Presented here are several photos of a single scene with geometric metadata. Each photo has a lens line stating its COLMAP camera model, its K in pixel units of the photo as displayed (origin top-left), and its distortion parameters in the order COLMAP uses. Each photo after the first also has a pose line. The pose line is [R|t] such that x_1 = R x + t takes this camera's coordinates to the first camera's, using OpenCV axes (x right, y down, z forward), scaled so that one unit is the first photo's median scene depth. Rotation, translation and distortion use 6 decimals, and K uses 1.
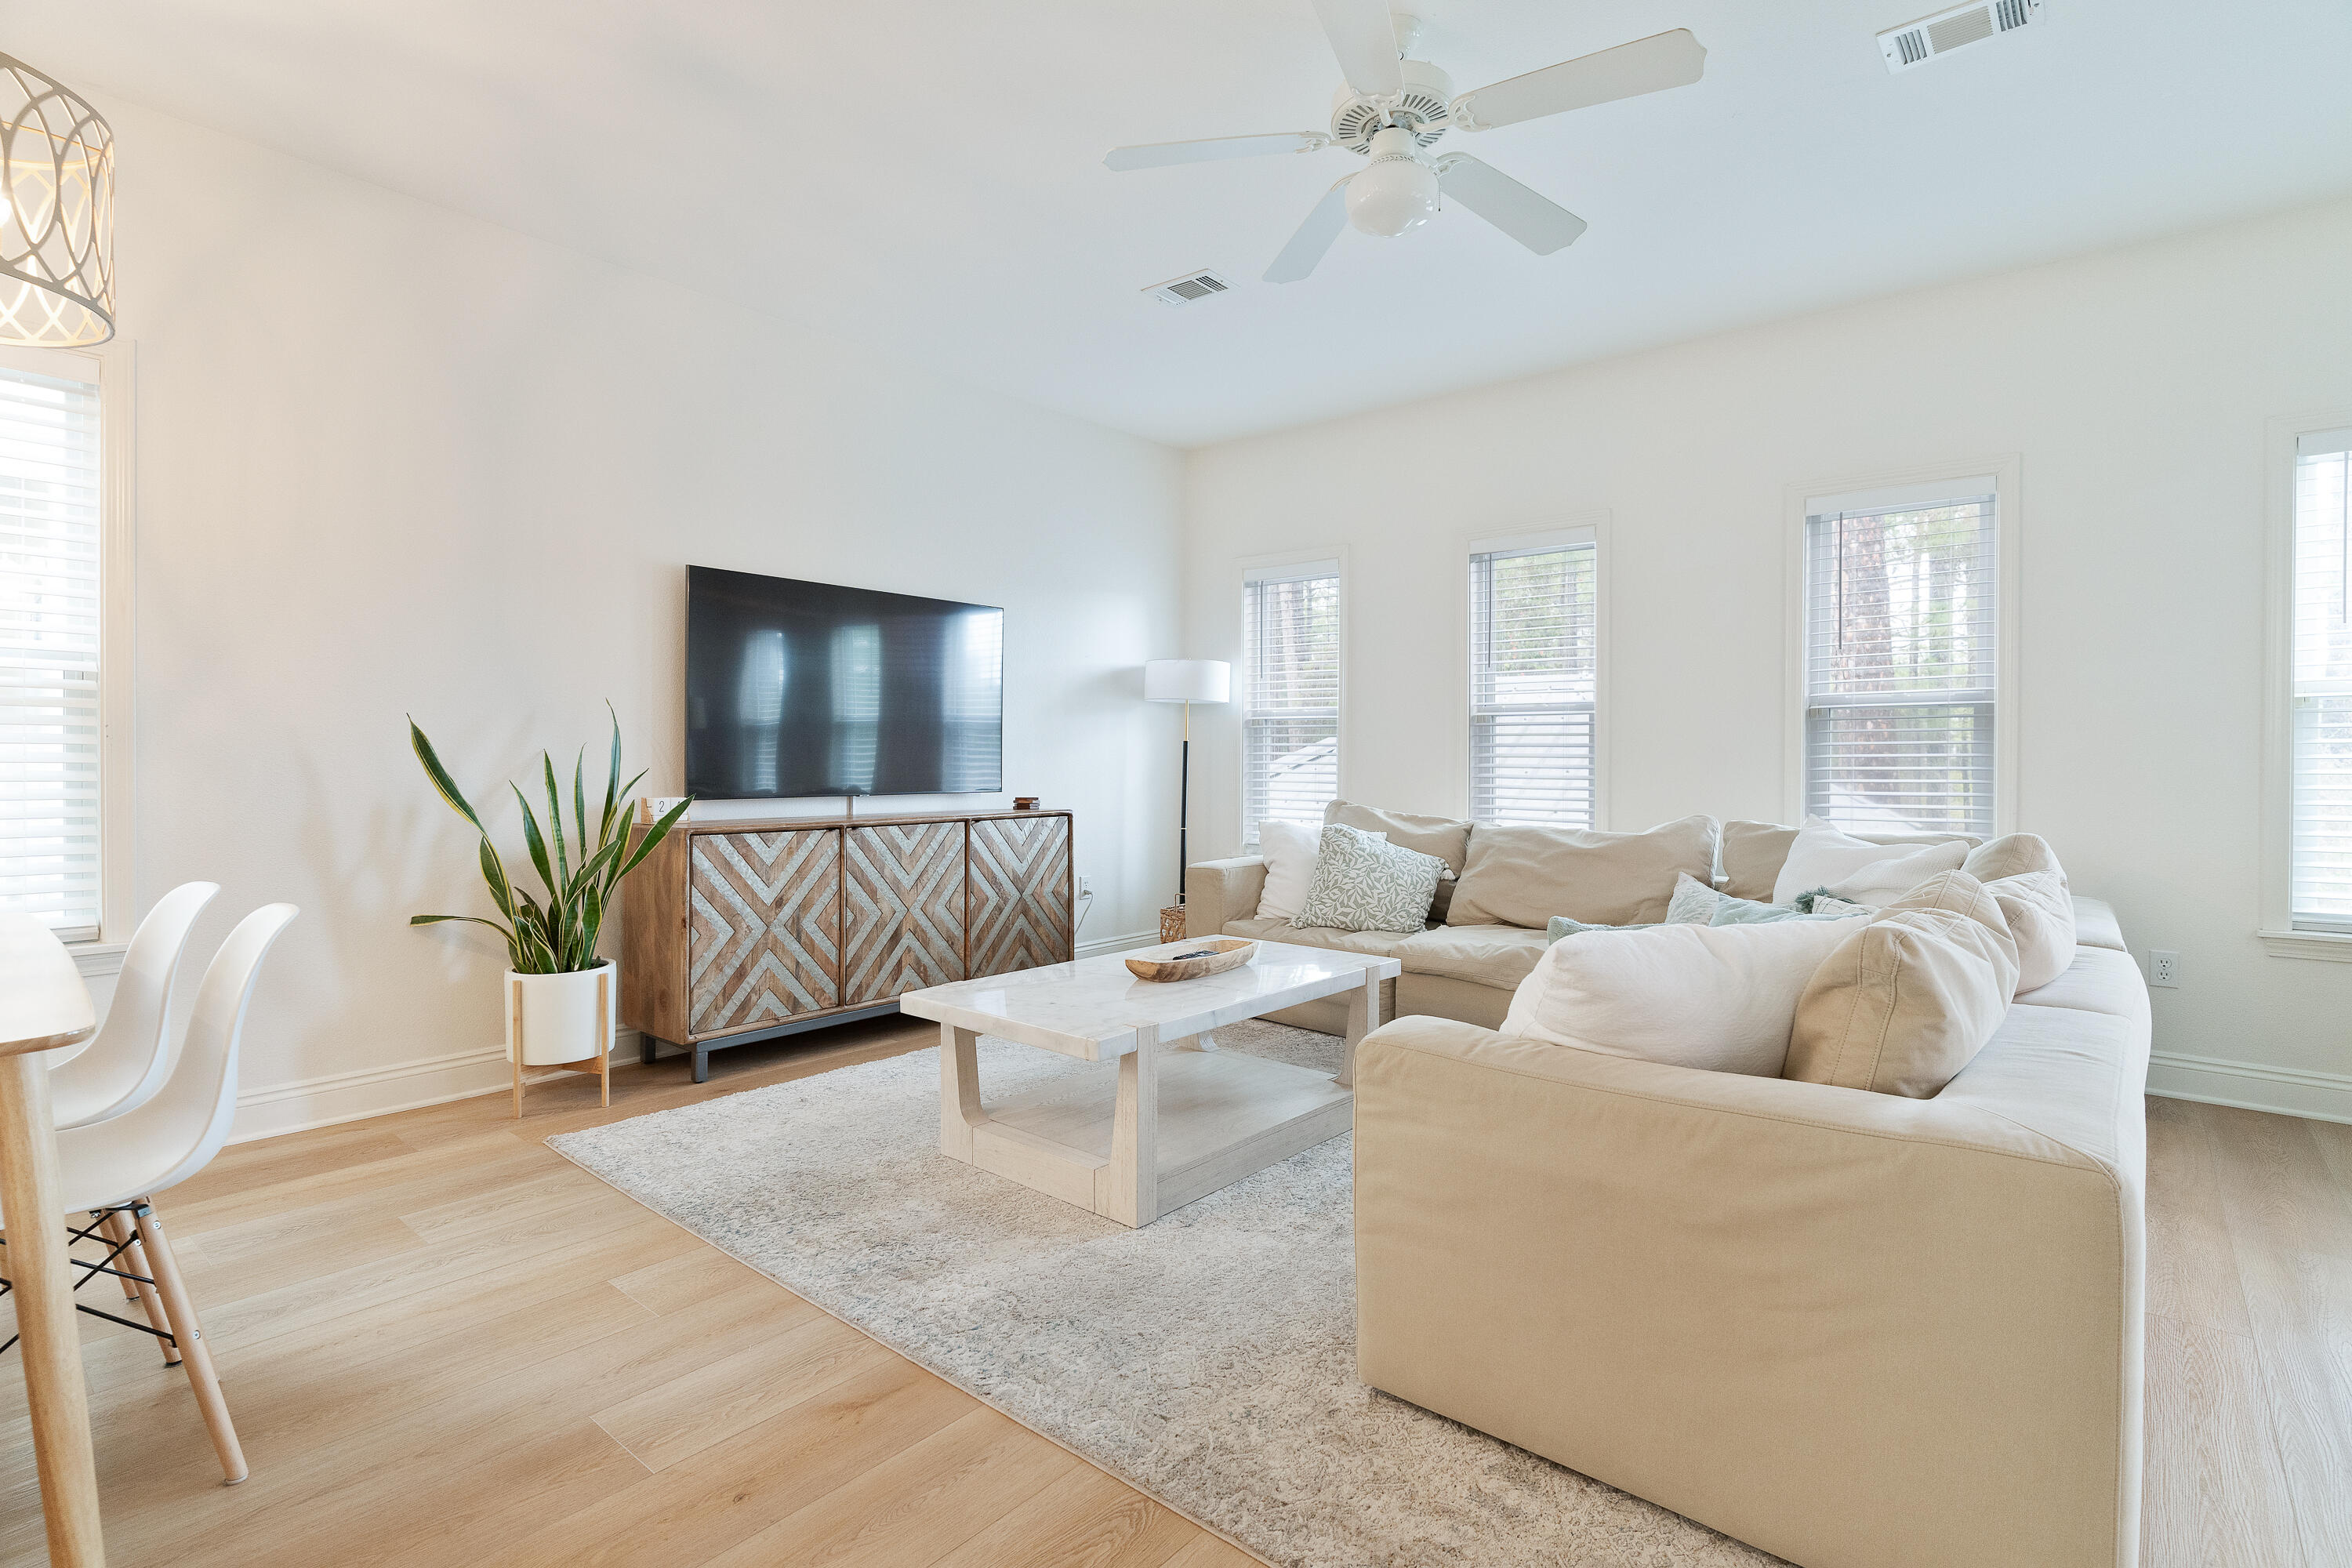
lens RADIAL K [[1112.0, 0, 1185.2], [0, 1112.0, 765.5], [0, 0, 1]] dist [-0.005716, 0.000135]
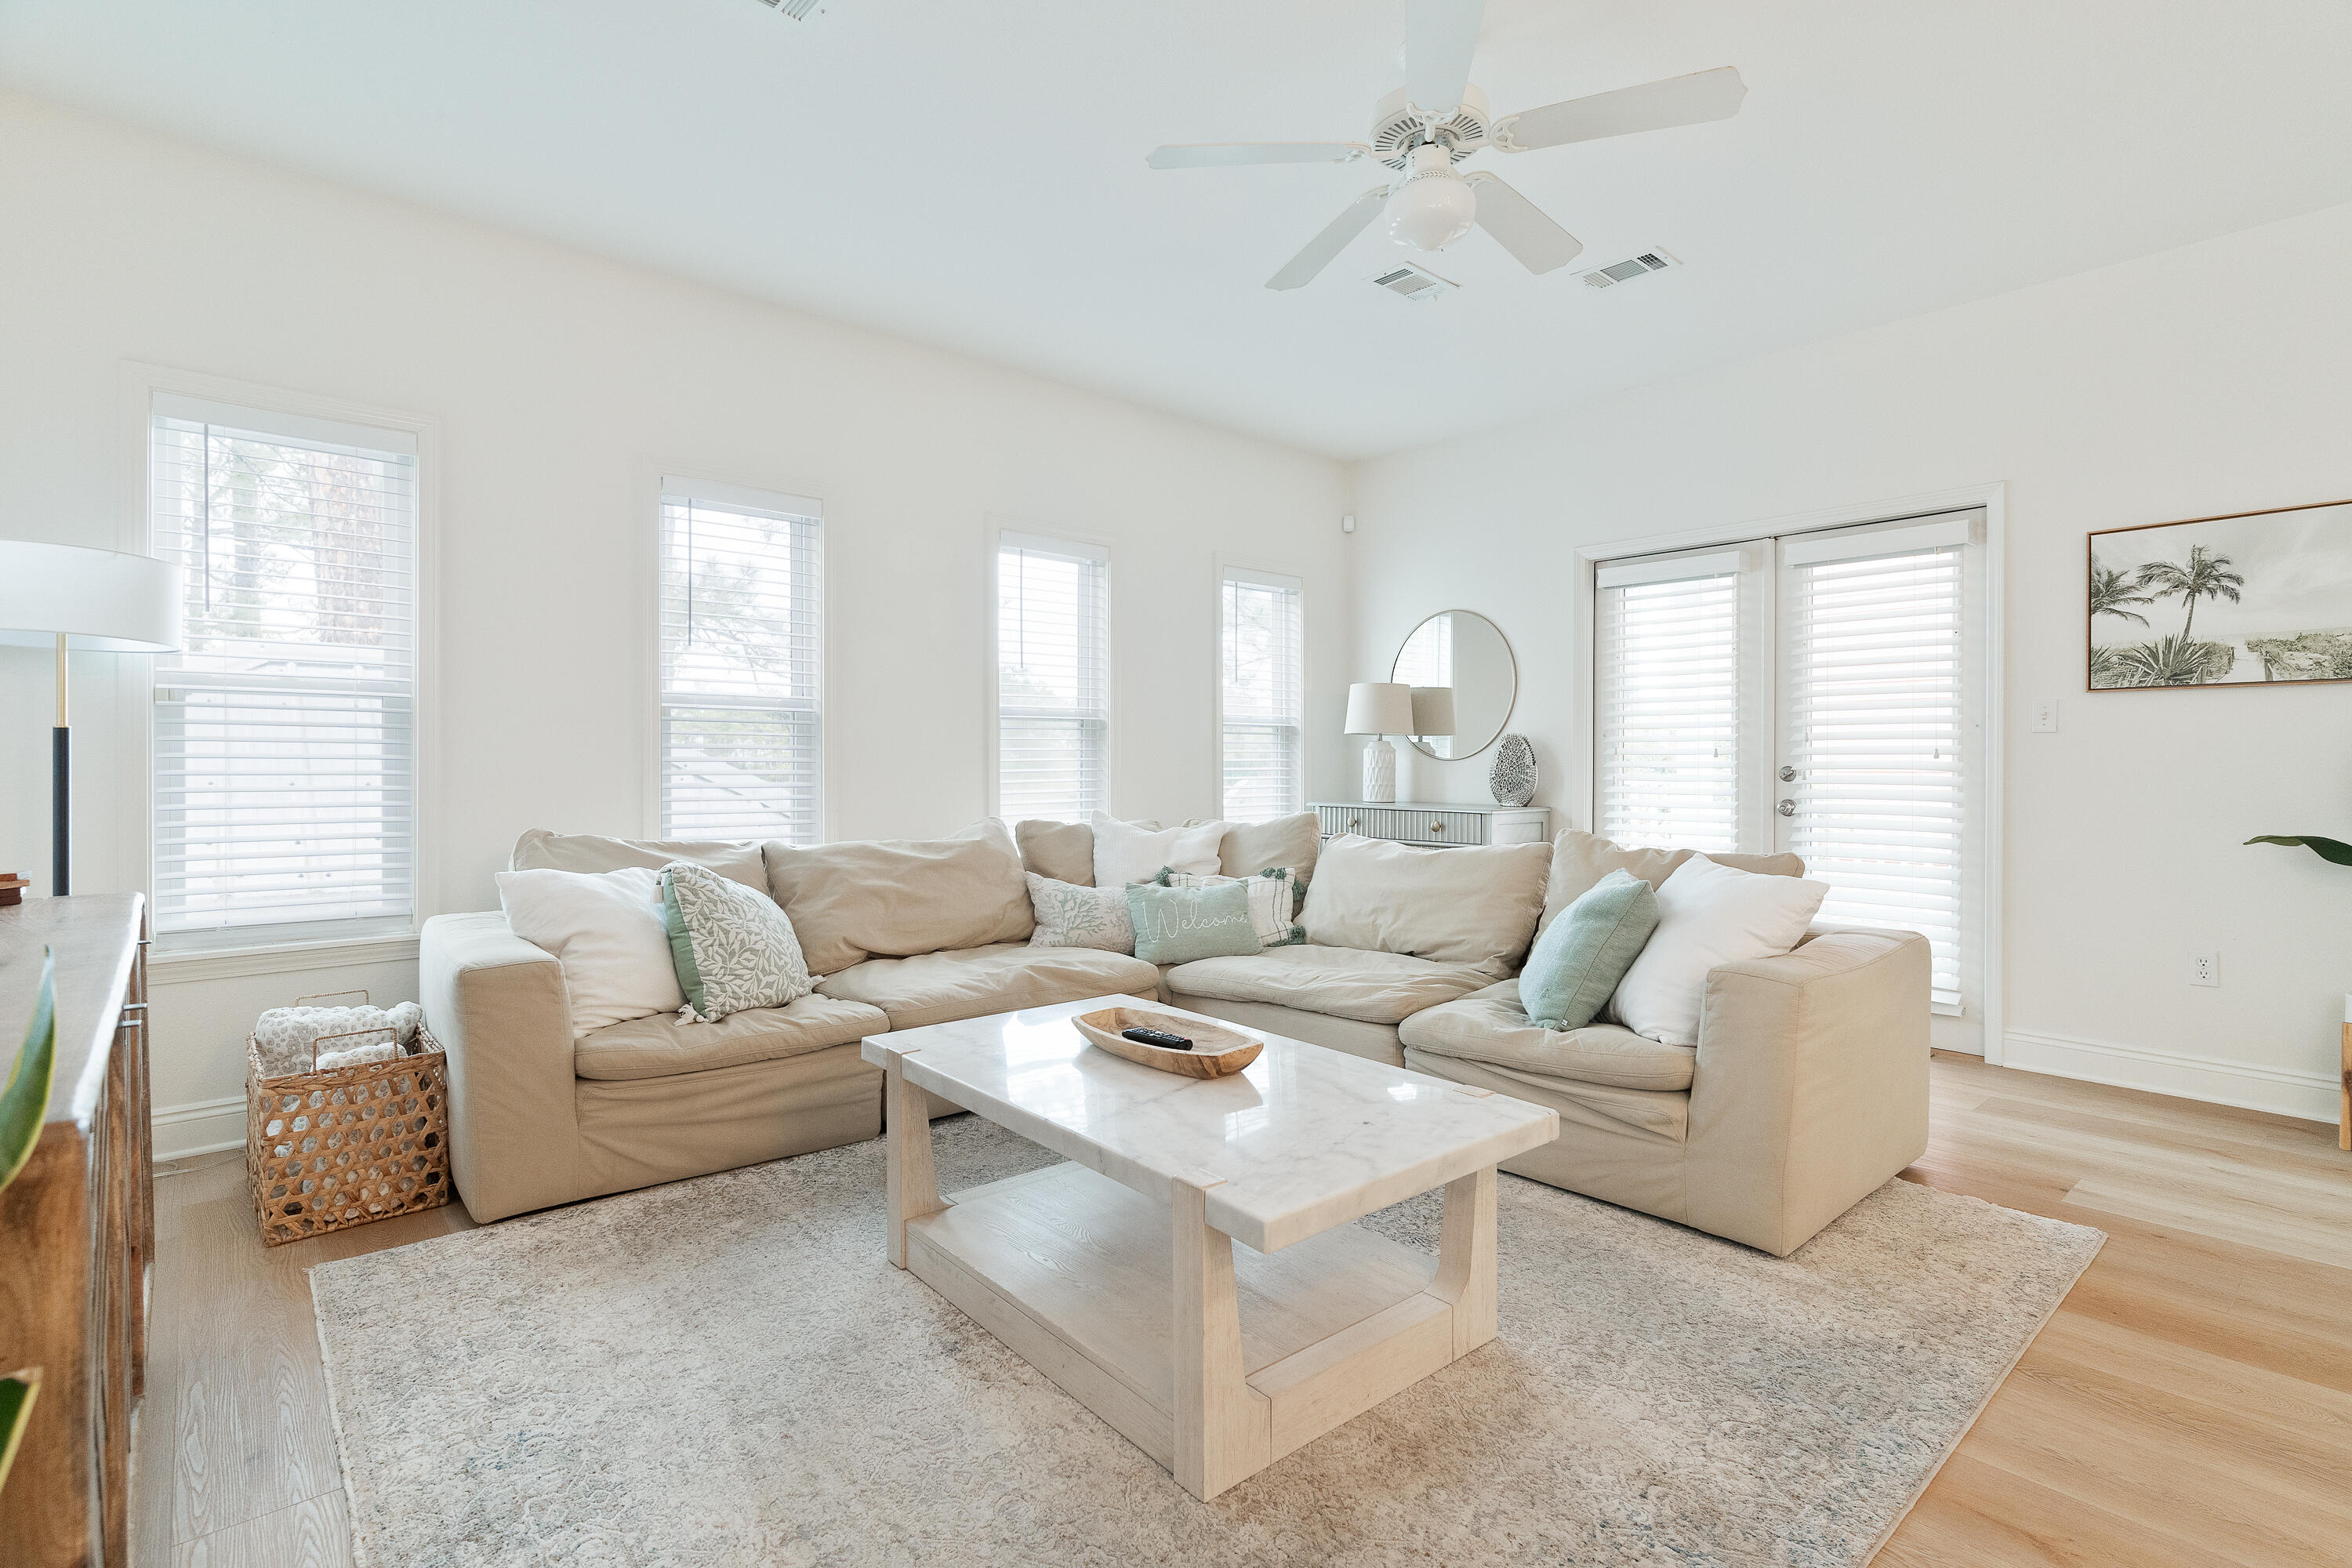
lens RADIAL K [[1112.0, 0, 1185.2], [0, 1112.0, 765.5], [0, 0, 1]] dist [-0.005716, 0.000135]
pose [[0.161228, -0.010545, 0.986861, -0.518977], [0.003424, 0.999943, 0.010125, -0.012722], [-0.986911, 0.001747, 0.161255, 0.631815]]
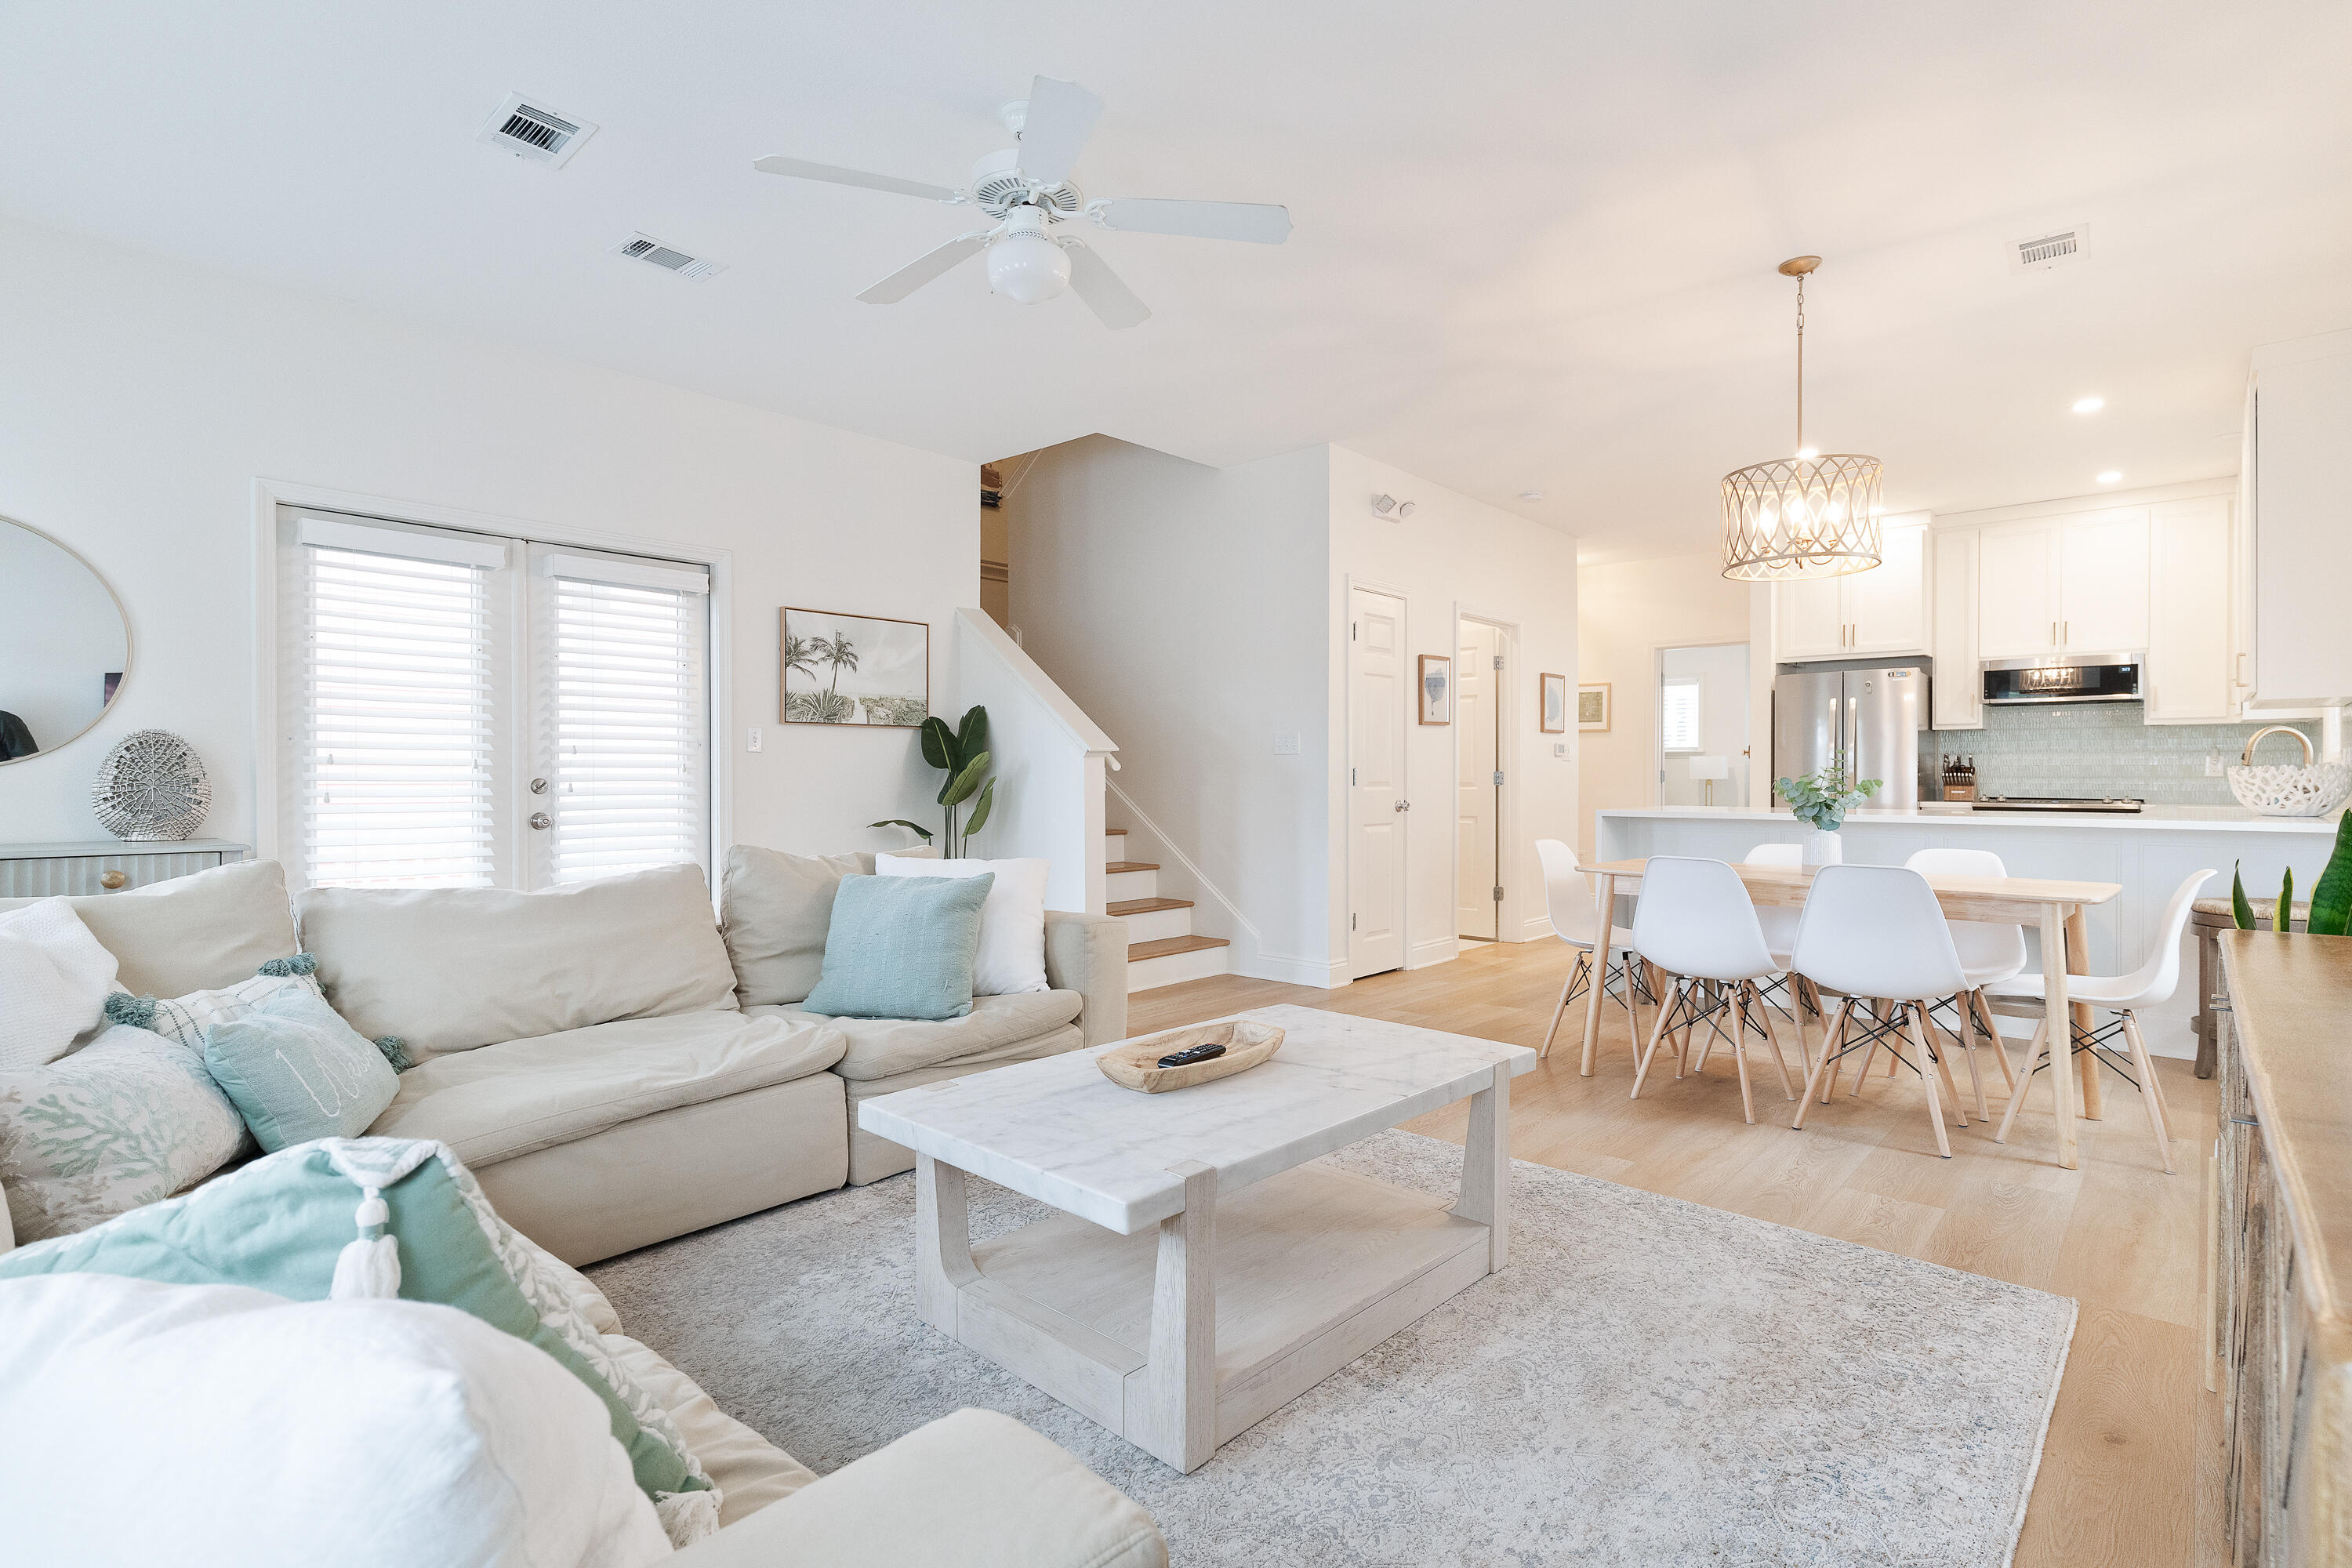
lens RADIAL K [[1112.0, 0, 1185.2], [0, 1112.0, 765.5], [0, 0, 1]] dist [-0.005716, 0.000135]
pose [[-0.998825, -0.011425, 0.047090, -0.014033], [-0.011752, 0.999909, -0.006681, -0.011136], [-0.047010, -0.007227, -0.998868, 1.262057]]
